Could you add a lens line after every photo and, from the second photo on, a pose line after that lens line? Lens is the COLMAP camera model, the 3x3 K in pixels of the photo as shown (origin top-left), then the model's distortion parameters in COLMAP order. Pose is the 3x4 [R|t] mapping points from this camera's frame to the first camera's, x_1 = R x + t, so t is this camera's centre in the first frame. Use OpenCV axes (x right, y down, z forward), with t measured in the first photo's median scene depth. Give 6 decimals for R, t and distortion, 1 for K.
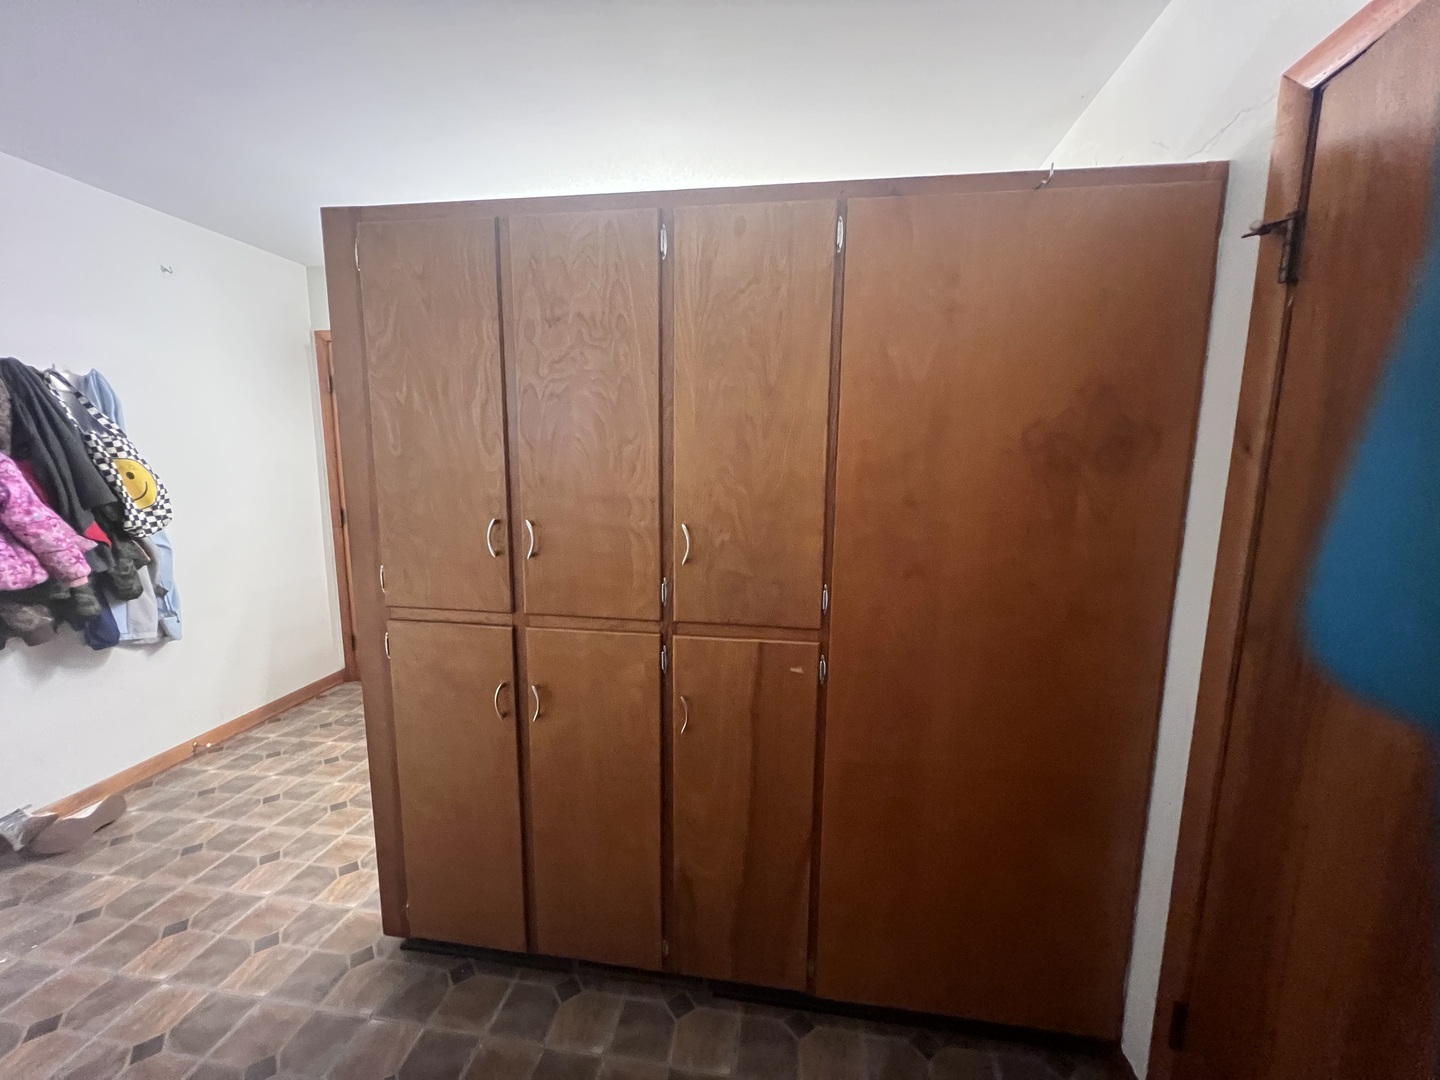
lens RADIAL K [[575.6, 0, 718.8], [0, 575.6, 541.4], [0, 0, 1]] dist [0.000363, 0.000097]
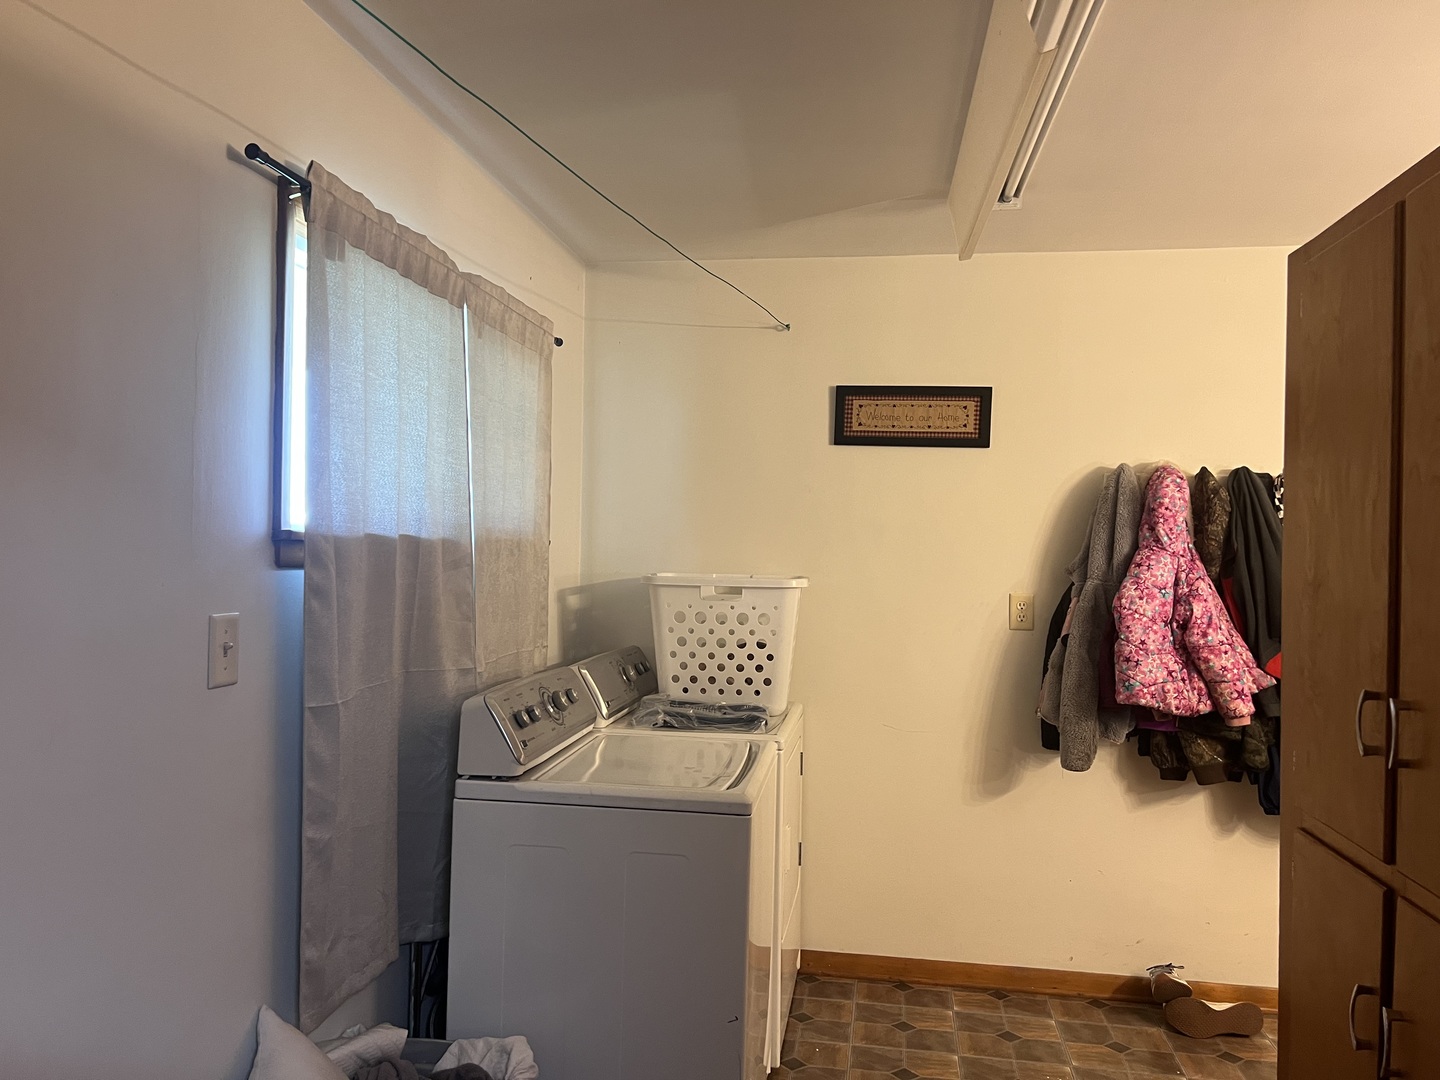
lens RADIAL K [[1085.8, 0, 718.7], [0, 1085.8, 540.1], [0, 0, 1]] dist [0.005487, 0.001578]
pose [[0.007719, -0.011158, -0.999908, 0.501429], [-0.170281, 0.985319, -0.012309, -0.044659], [0.985365, 0.170360, 0.005706, 0.204016]]
